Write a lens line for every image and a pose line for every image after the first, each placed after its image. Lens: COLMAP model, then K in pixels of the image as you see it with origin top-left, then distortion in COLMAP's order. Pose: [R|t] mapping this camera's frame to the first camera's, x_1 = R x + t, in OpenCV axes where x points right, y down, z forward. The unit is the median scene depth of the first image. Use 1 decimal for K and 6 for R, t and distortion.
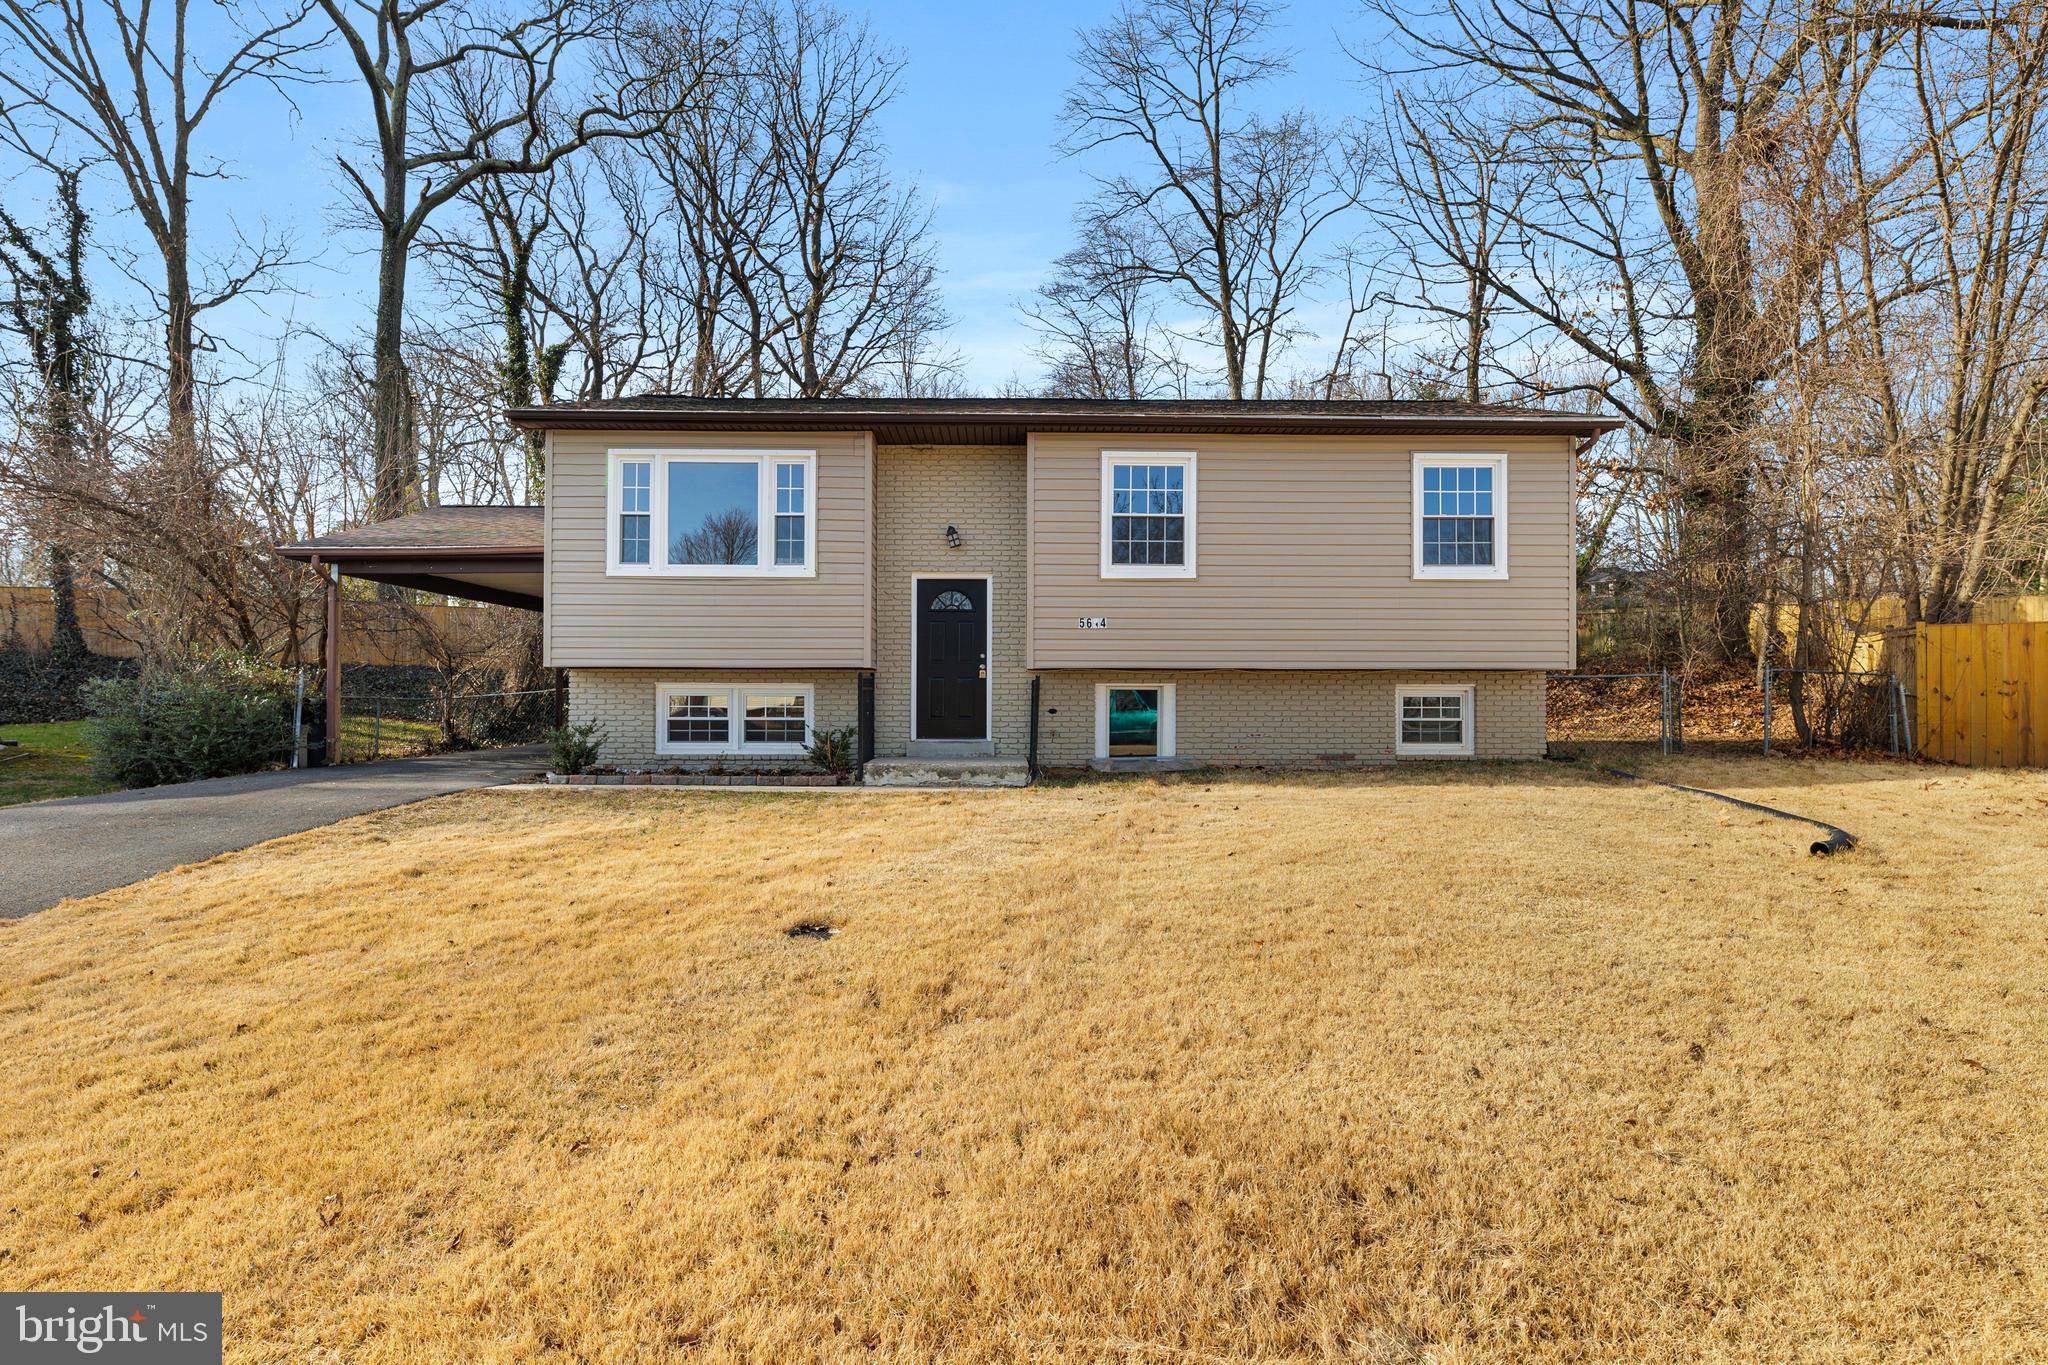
lens RADIAL K [[860.0, 0, 1024.0], [0, 860.0, 682.5], [0, 0, 1]] dist [-0.000635, 0.000111]
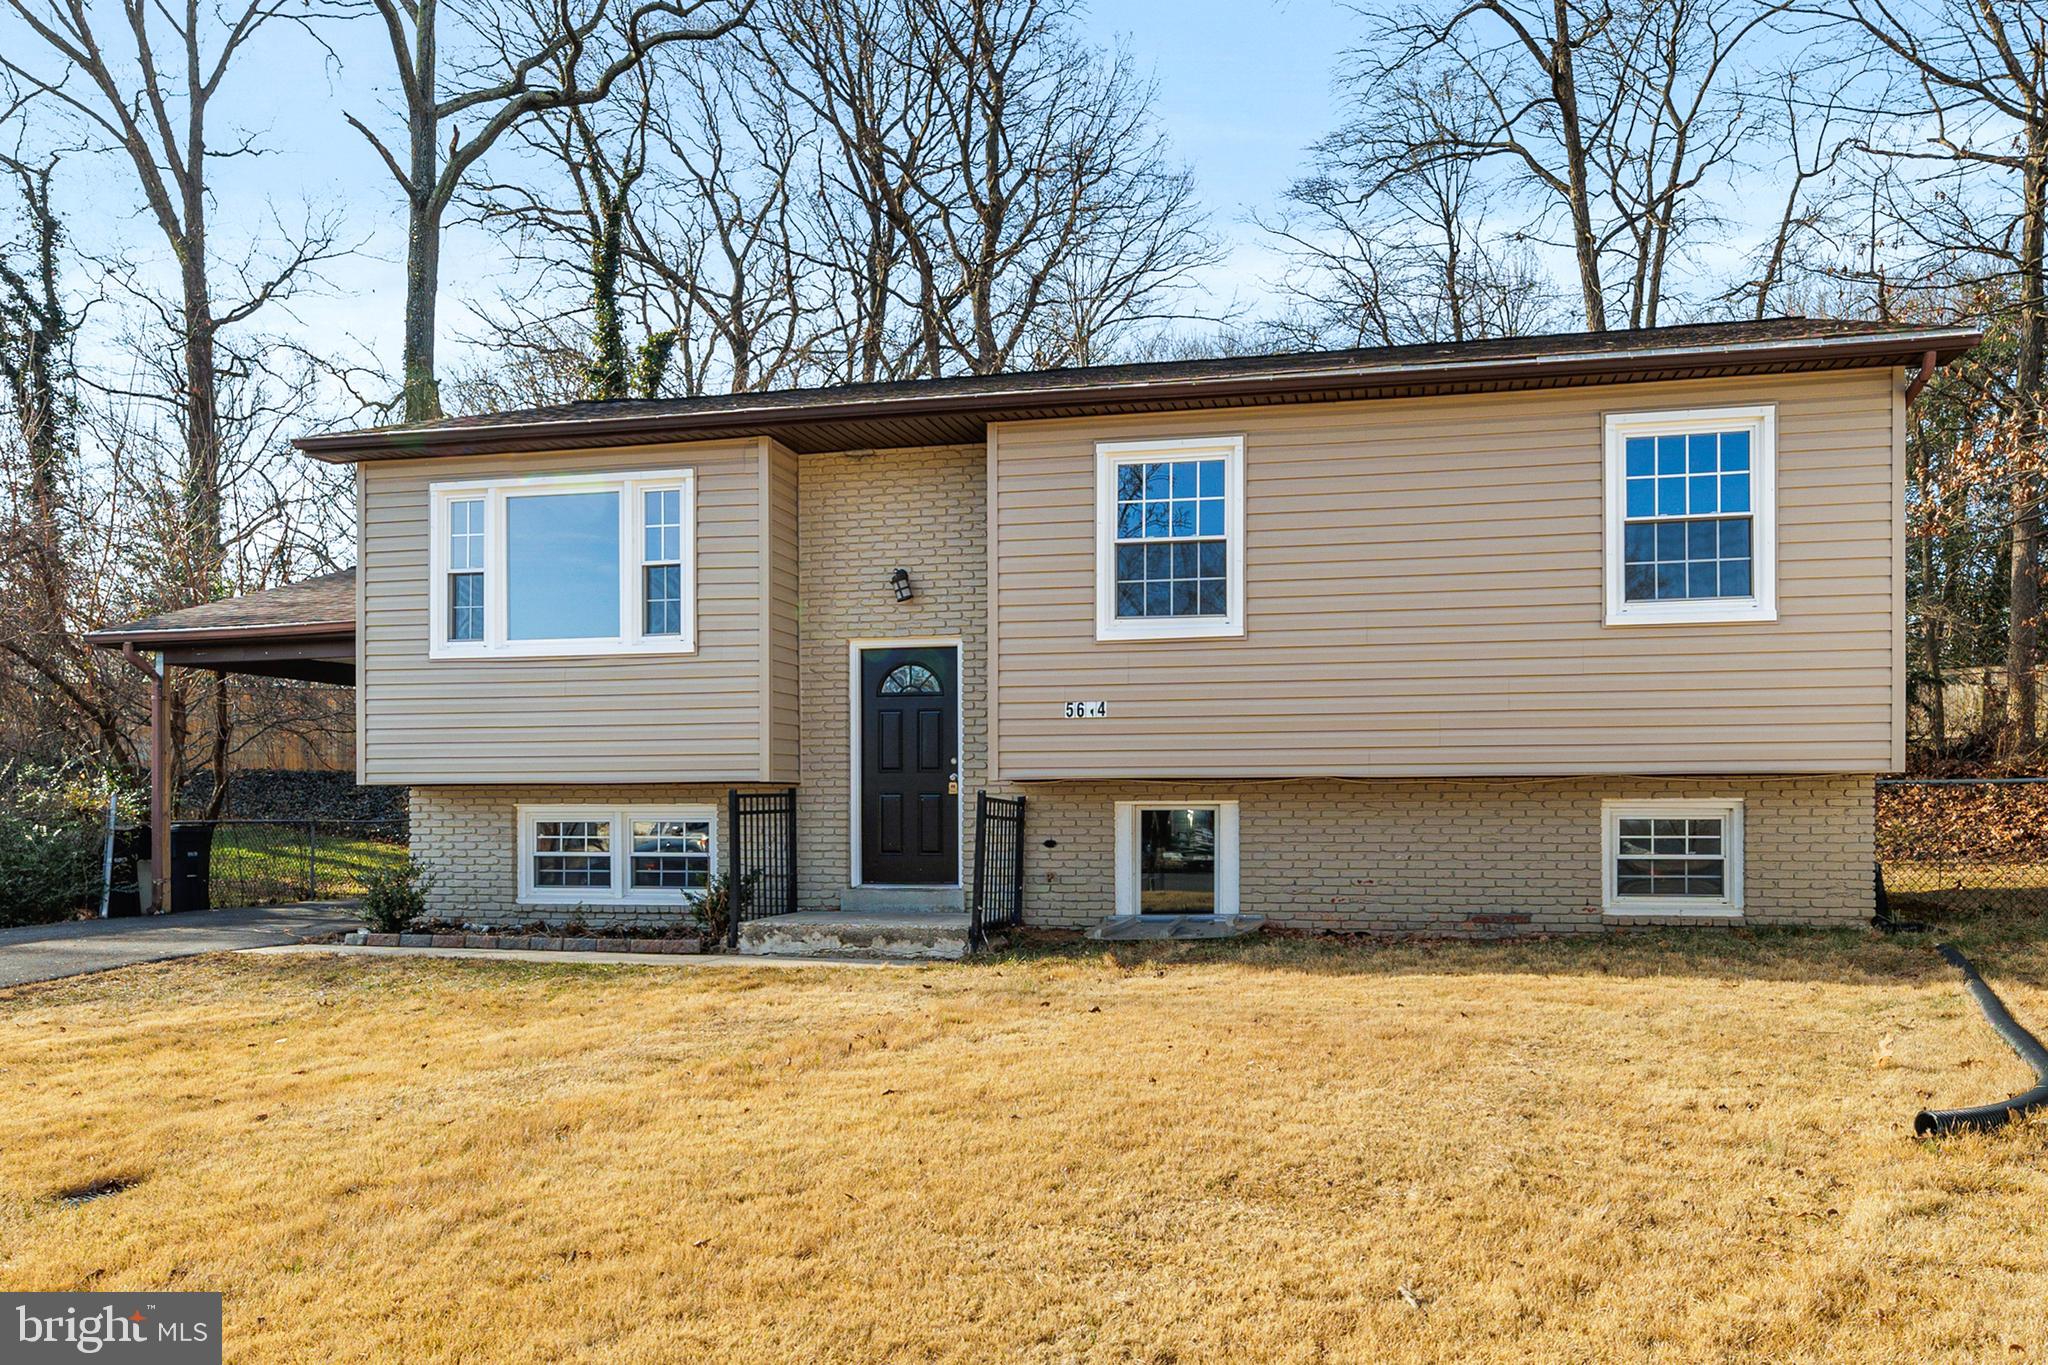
lens RADIAL K [[1271.5, 0, 1022.7], [0, 1271.5, 798.0], [0, 0, 1]] dist [-0.000509, -0.000419]
pose [[0.980158, -0.008027, -0.198056, 0.215252], [0.009379, 0.999939, 0.005889, -0.007941], [0.197997, -0.007630, 0.980173, 0.044980]]
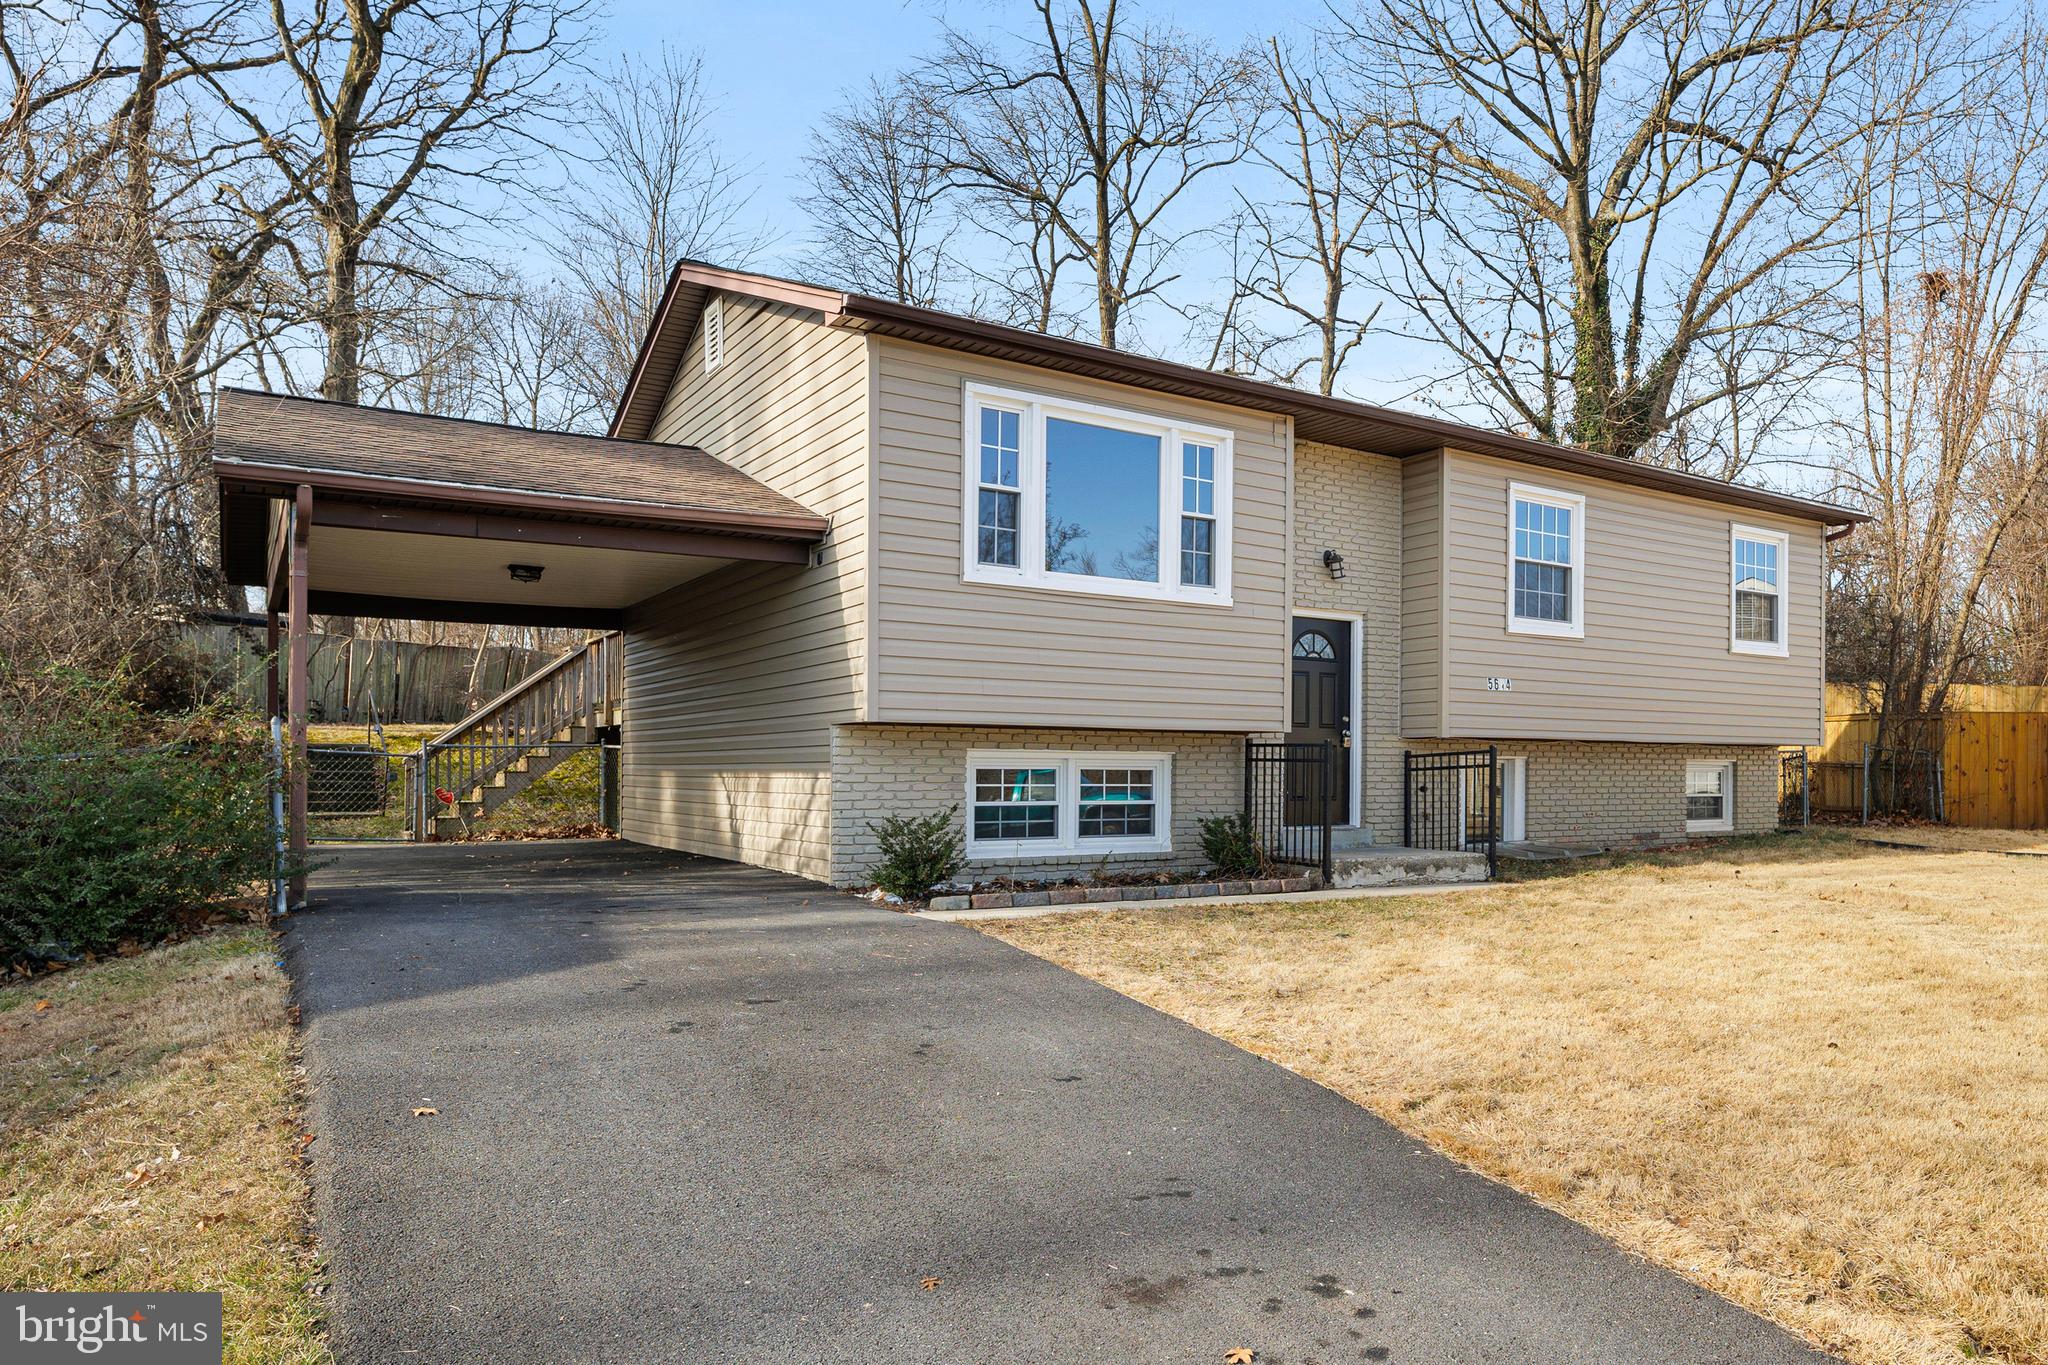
lens RADIAL K [[1275.1, 0, 1026.5], [0, 1275.1, 750.7], [0, 0, 1]] dist [-0.000816, 0.000699]
pose [[0.853728, 0.009802, 0.520626, -0.931774], [-0.012091, 0.999926, 0.001000, 0.000098], [-0.520578, -0.007149, 0.853784, 0.167775]]
